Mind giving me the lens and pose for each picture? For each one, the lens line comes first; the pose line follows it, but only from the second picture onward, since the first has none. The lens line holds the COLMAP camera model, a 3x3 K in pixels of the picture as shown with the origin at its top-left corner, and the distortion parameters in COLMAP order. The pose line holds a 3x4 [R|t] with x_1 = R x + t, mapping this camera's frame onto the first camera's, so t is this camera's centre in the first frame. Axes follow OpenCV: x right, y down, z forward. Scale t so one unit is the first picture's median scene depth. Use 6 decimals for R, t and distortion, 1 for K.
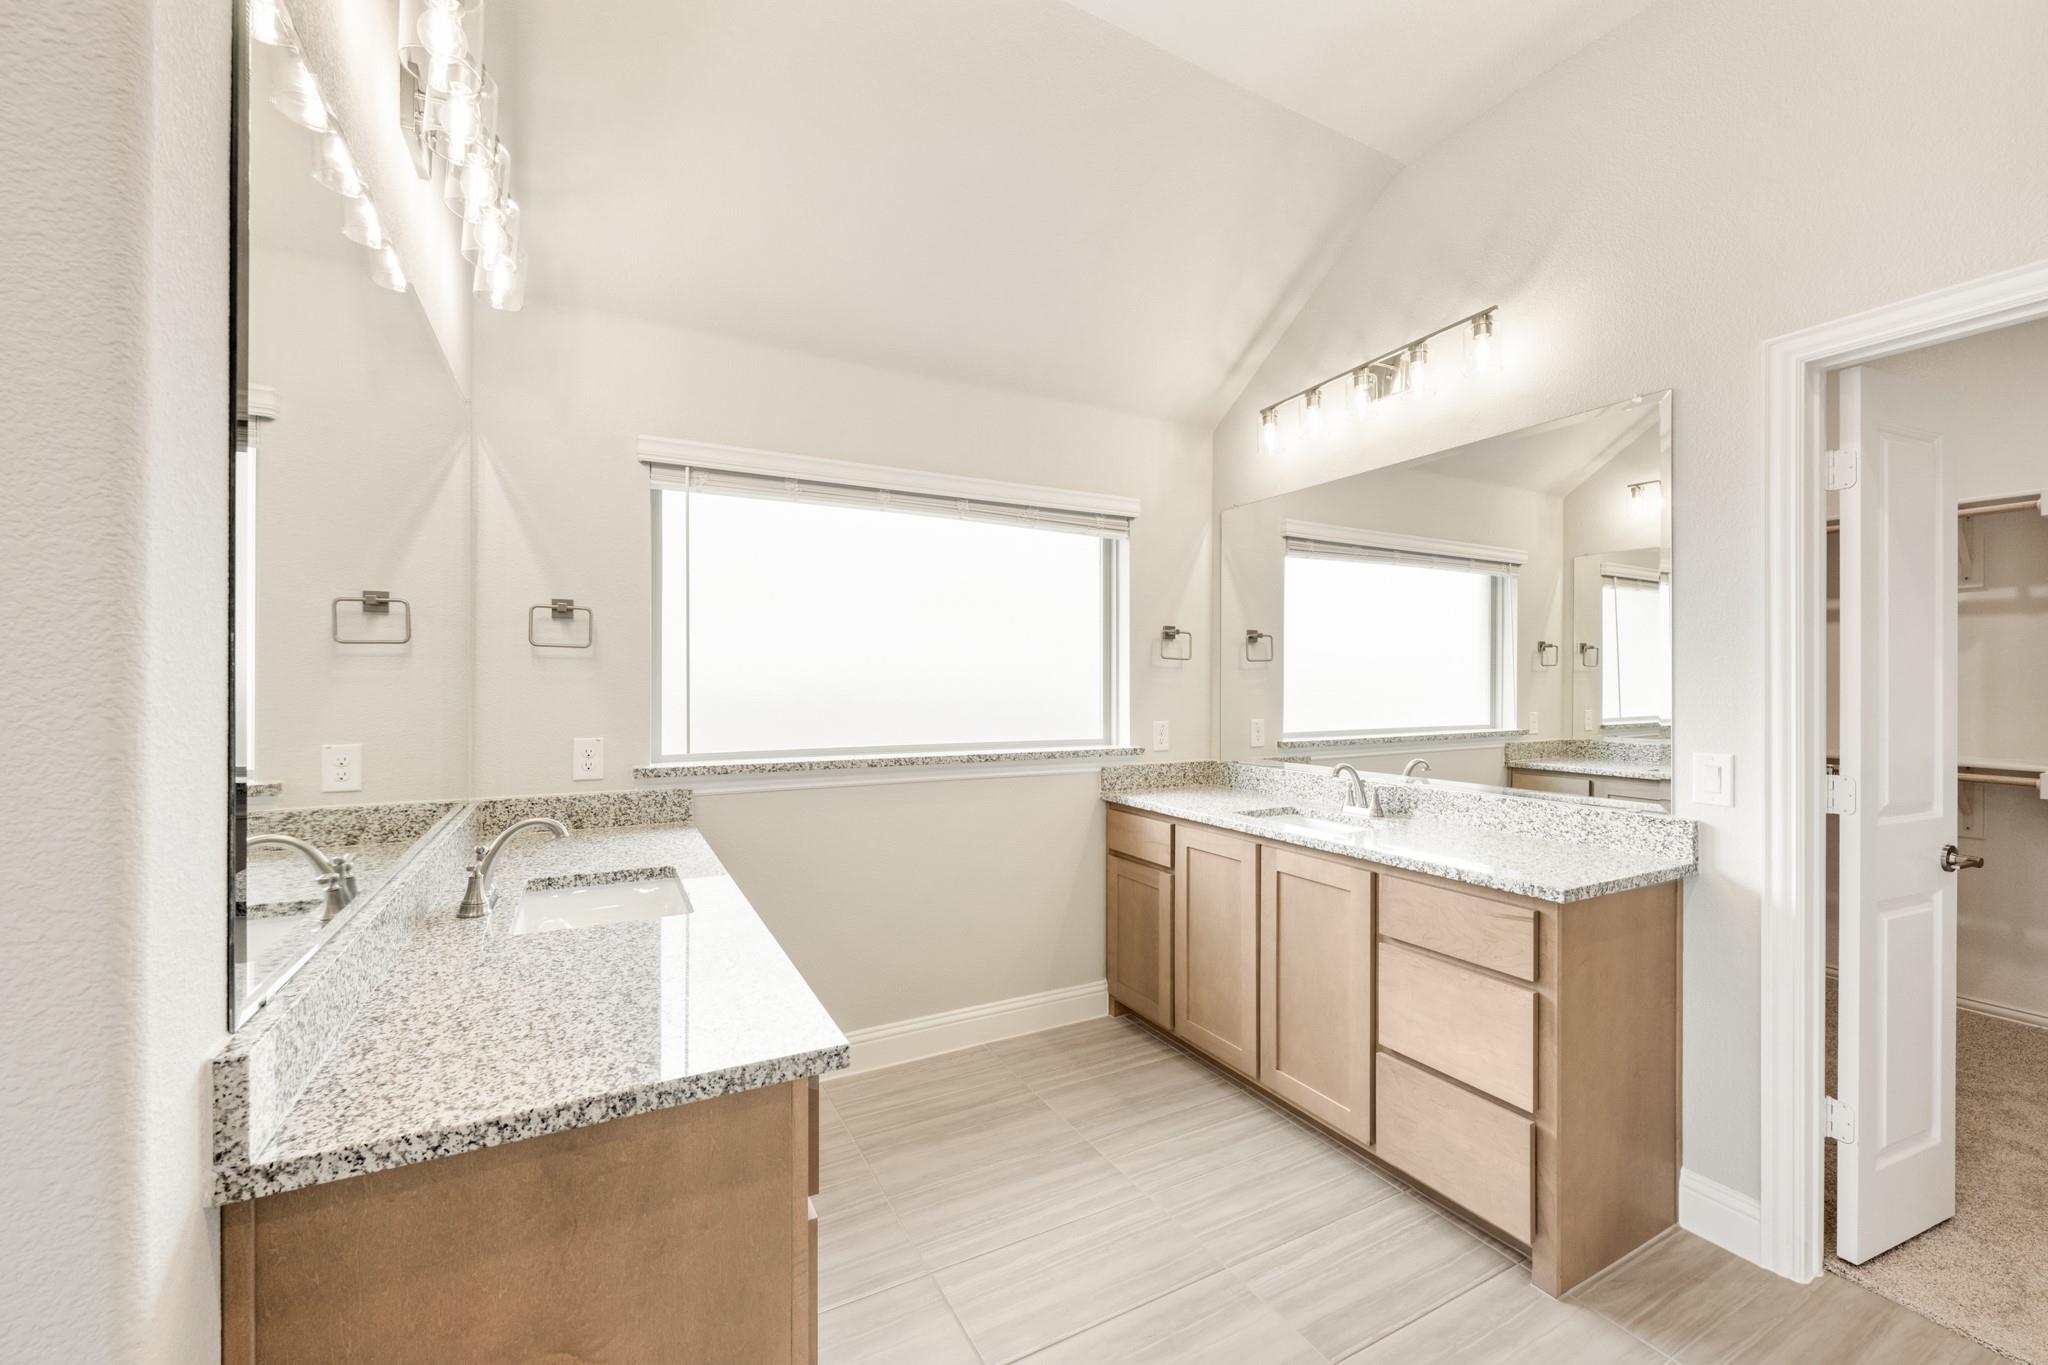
lens RADIAL K [[829.3, 0, 1018.8], [0, 829.3, 687.2], [0, 0, 1]] dist [-0.001610, -0.000052]
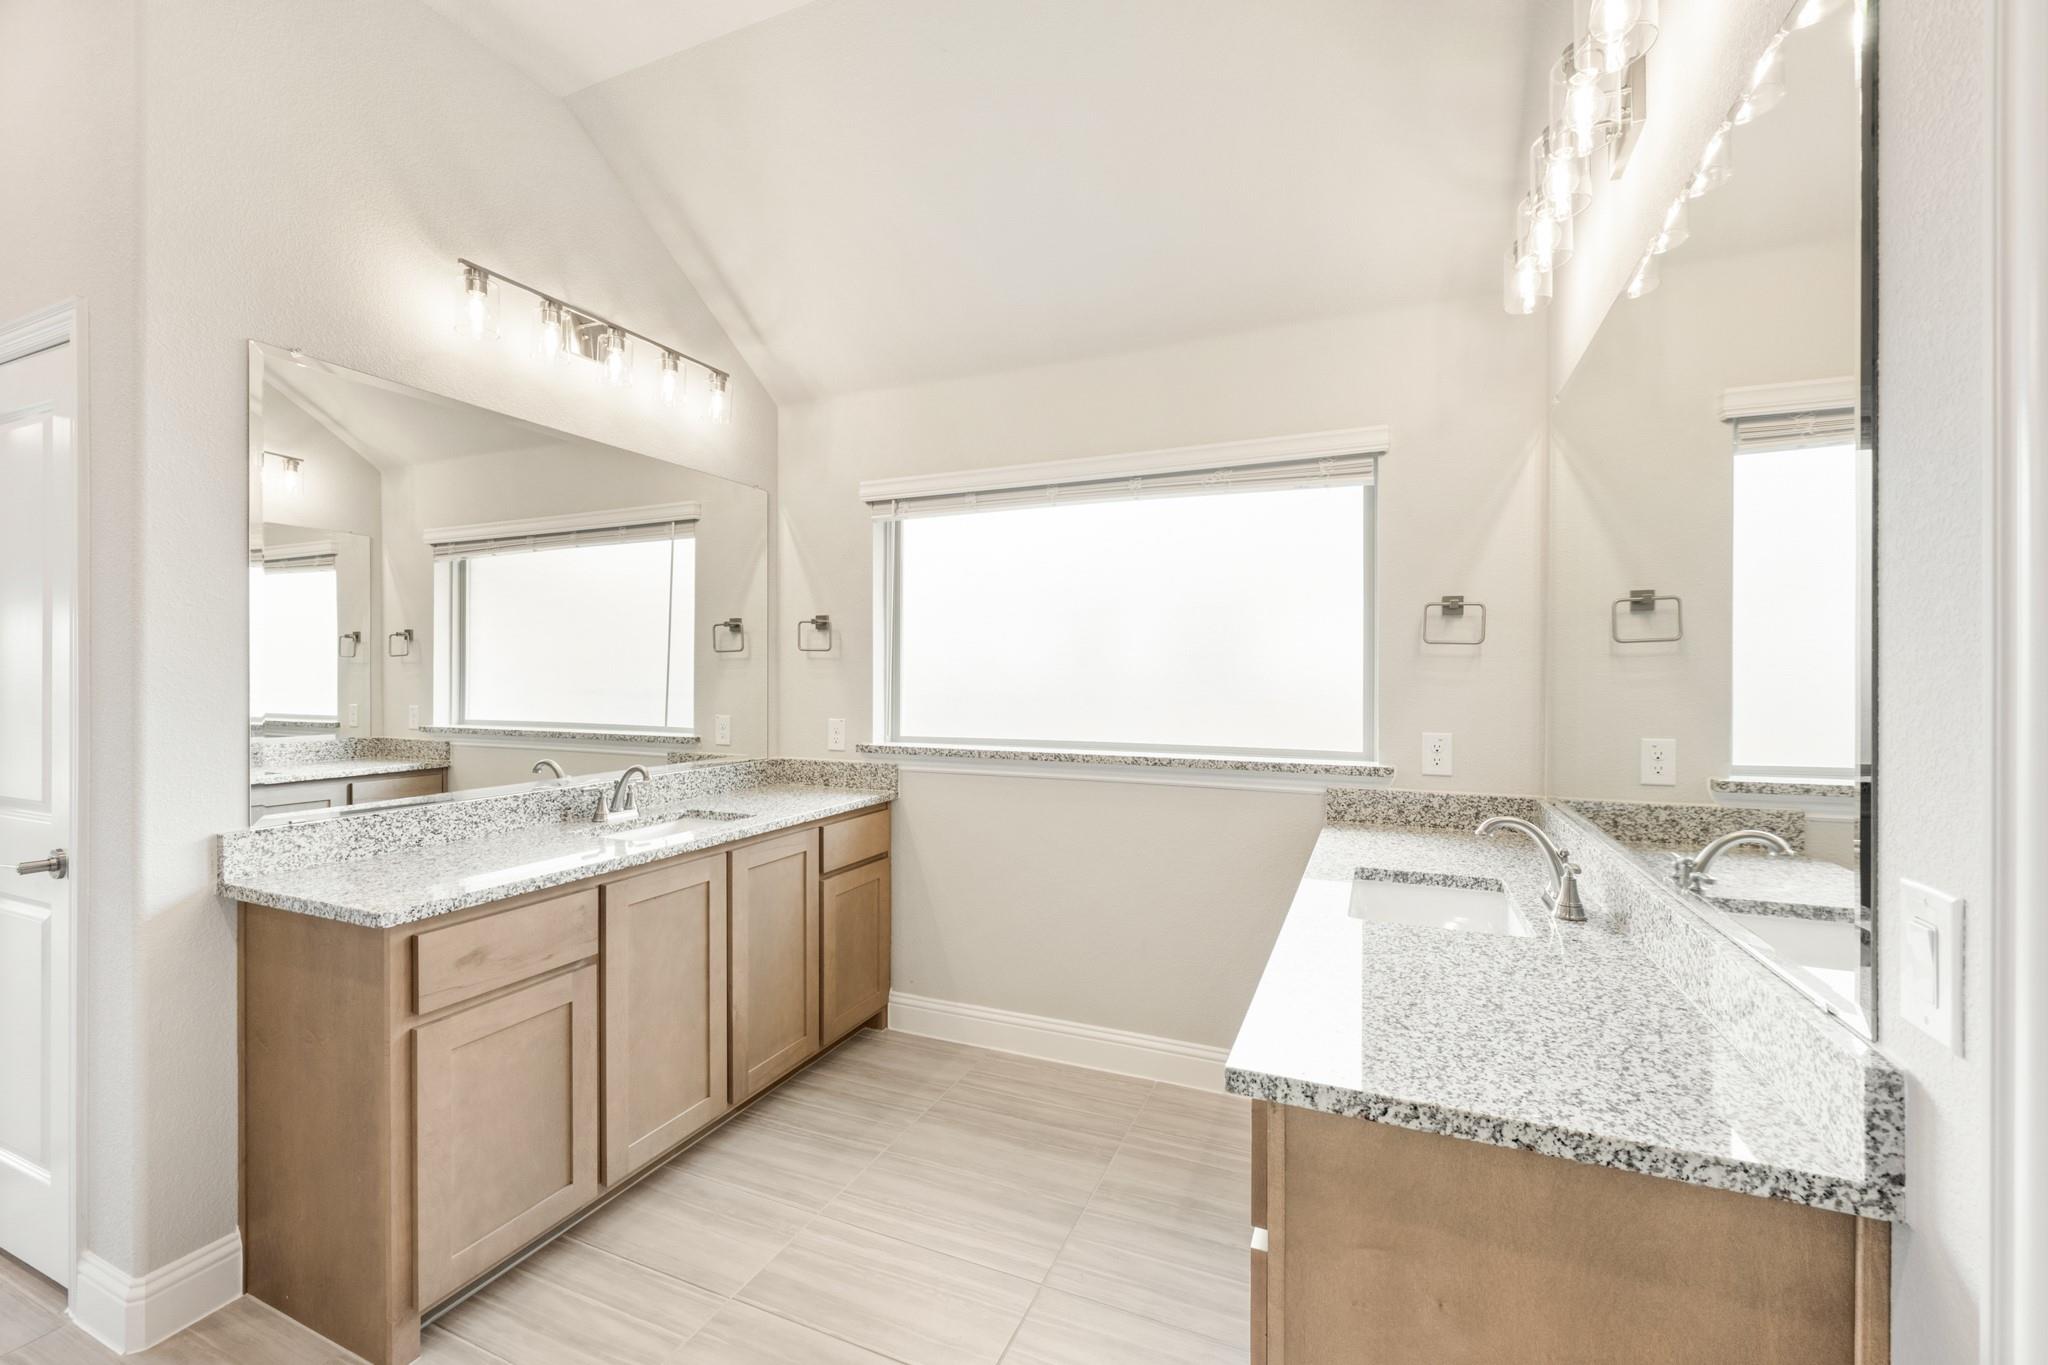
lens RADIAL K [[829.3, 0, 1018.8], [0, 829.3, 687.2], [0, 0, 1]] dist [-0.001610, -0.000052]
pose [[0.620443, 0.008002, -0.784211, 0.649322], [-0.006982, 0.999965, 0.004680, 0.002141], [0.784220, 0.002572, 0.620477, 0.375483]]
